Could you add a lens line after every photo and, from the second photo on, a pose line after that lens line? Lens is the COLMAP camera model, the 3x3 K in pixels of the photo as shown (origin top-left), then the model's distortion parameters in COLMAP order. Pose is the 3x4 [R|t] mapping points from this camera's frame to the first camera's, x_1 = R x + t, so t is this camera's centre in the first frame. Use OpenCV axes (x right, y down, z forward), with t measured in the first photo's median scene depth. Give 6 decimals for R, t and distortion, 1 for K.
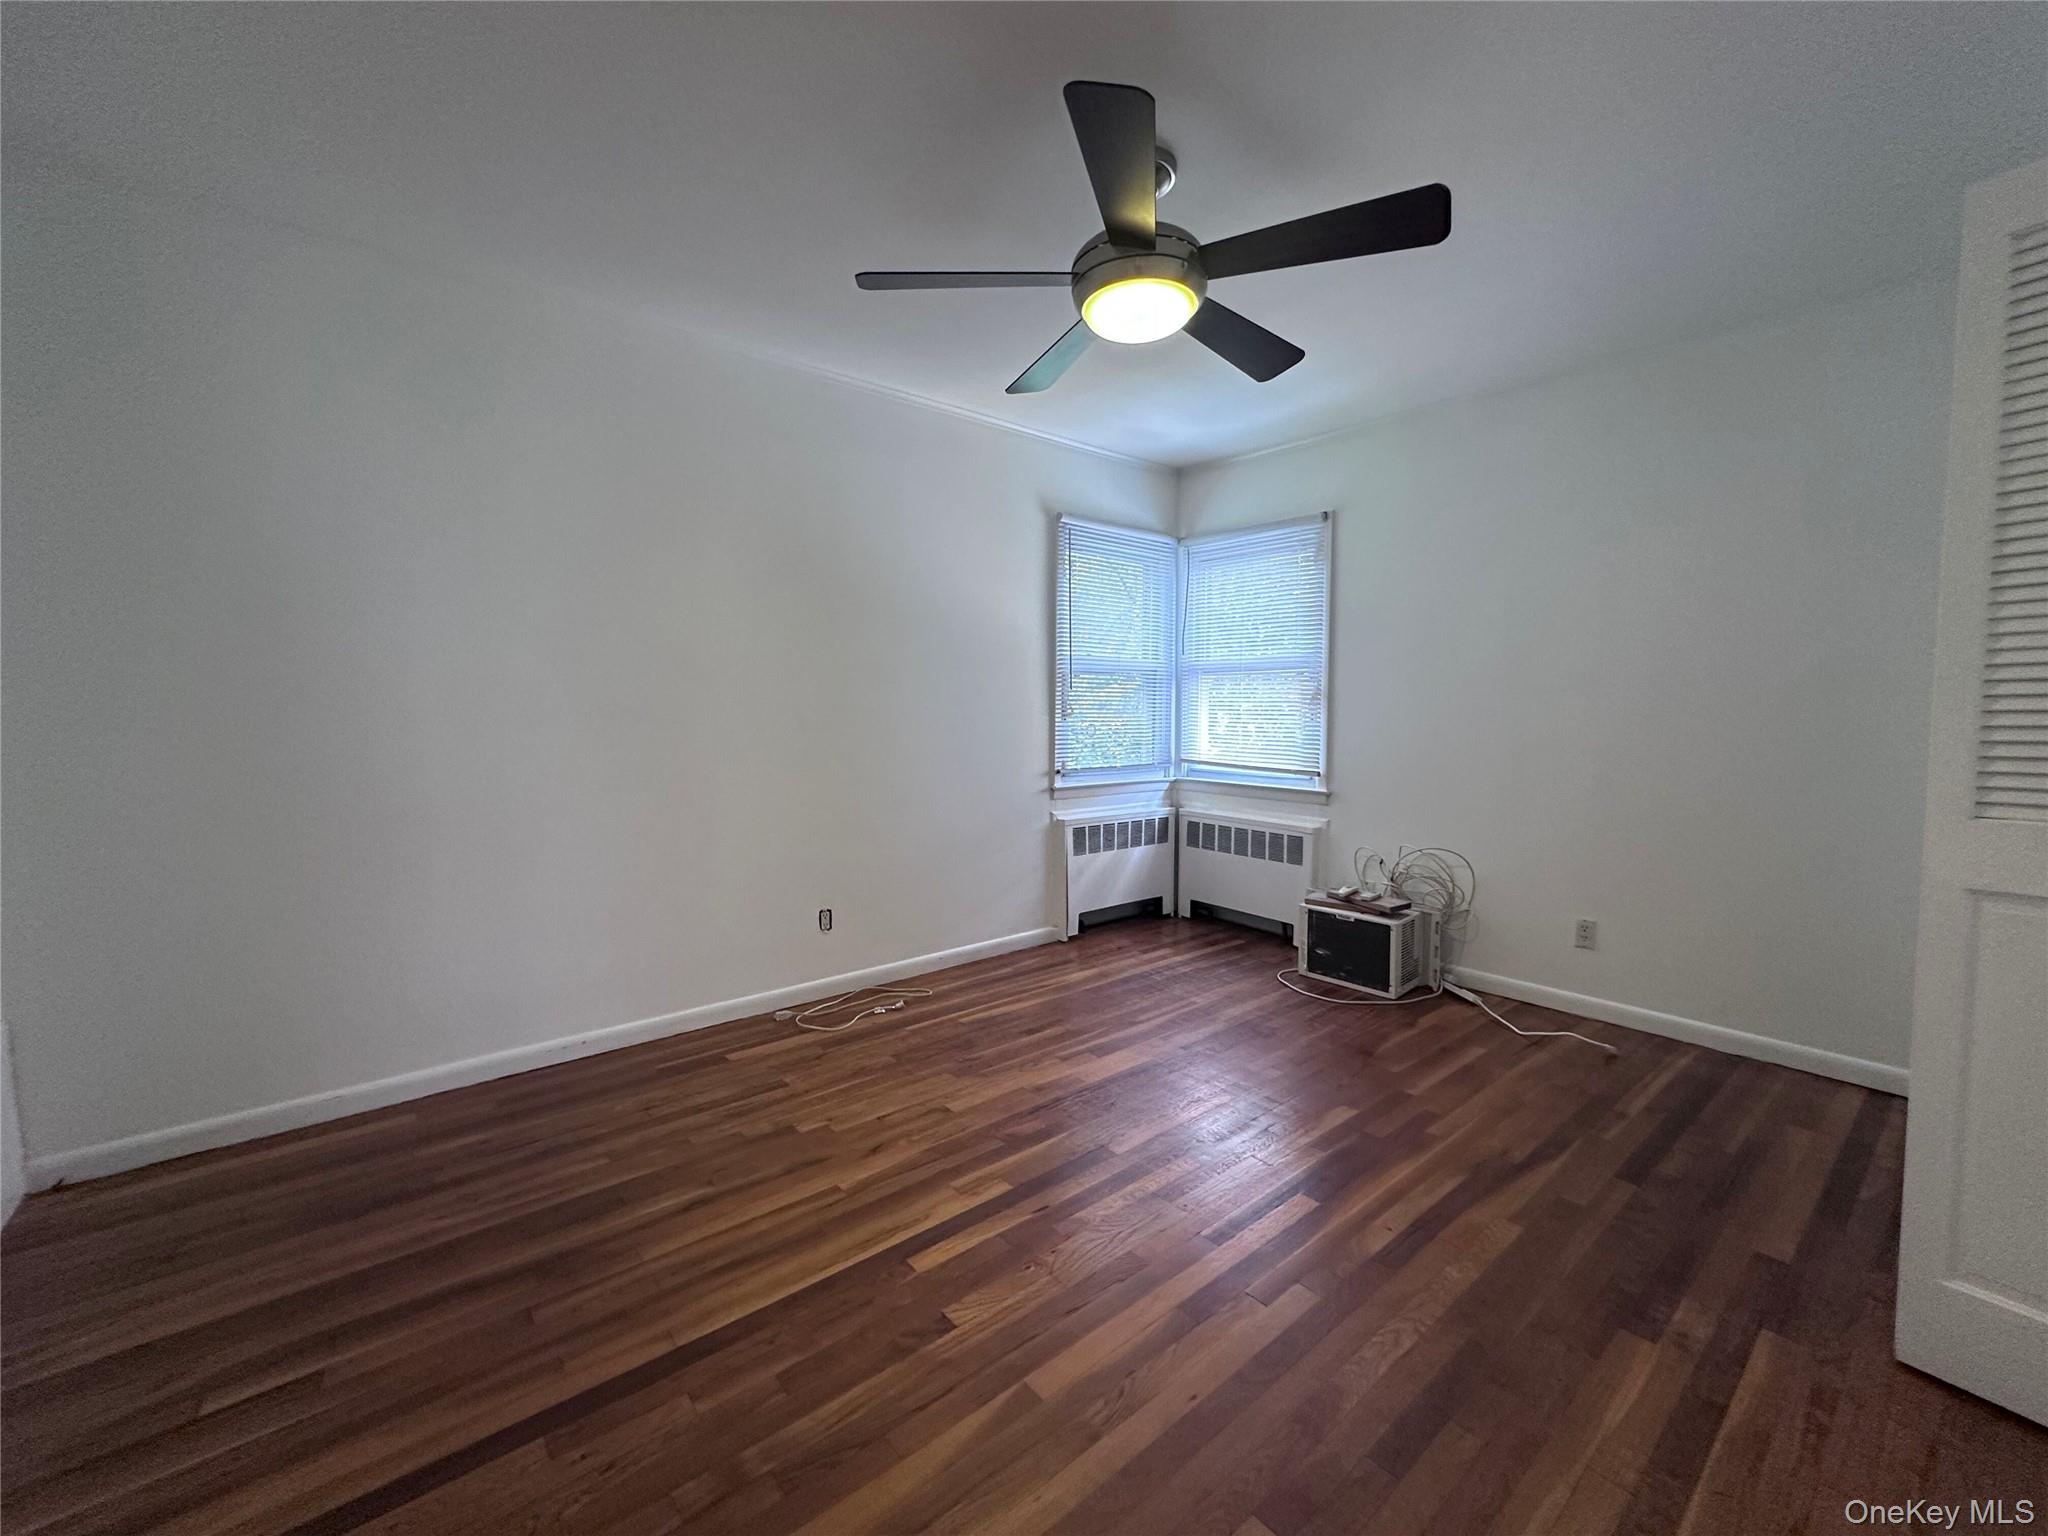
lens RADIAL K [[819.1, 0, 1024.4], [0, 819.1, 772.6], [0, 0, 1]] dist [-0.002345, 0.000706]
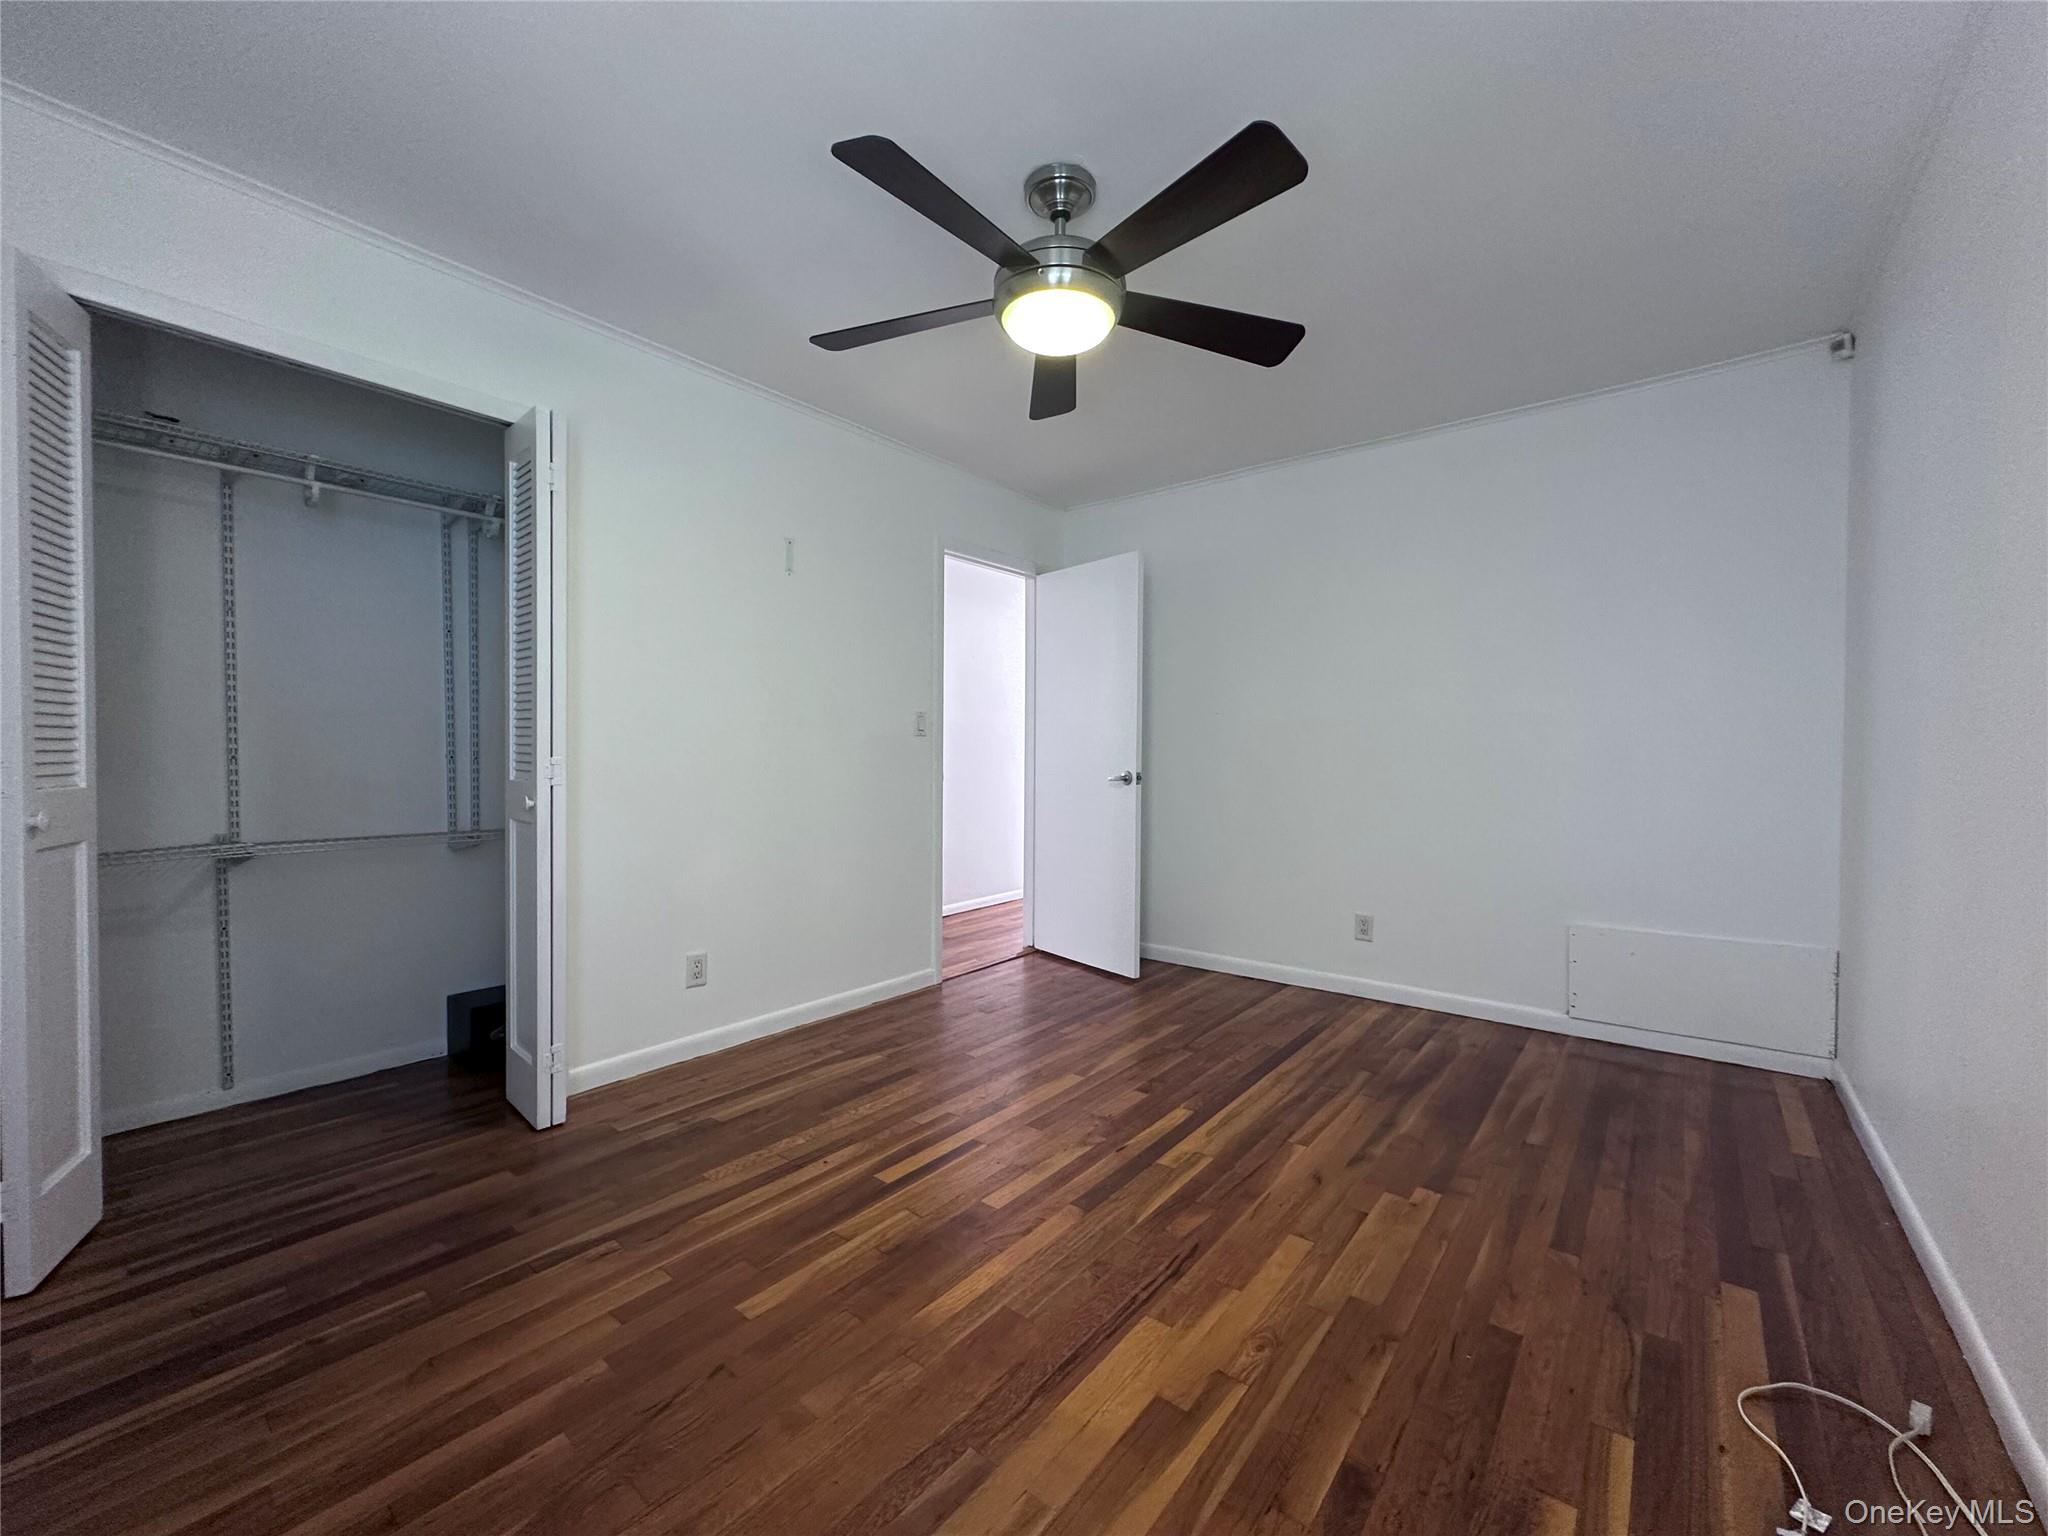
lens RADIAL K [[819.1, 0, 1025.5], [0, 819.1, 770.6], [0, 0, 1]] dist [-0.002345, 0.000706]
pose [[-0.979165, -0.001907, -0.203058, 0.343036], [-0.019945, 0.996024, 0.086825, -0.086713], [0.202085, 0.089066, -0.975310, 1.816487]]
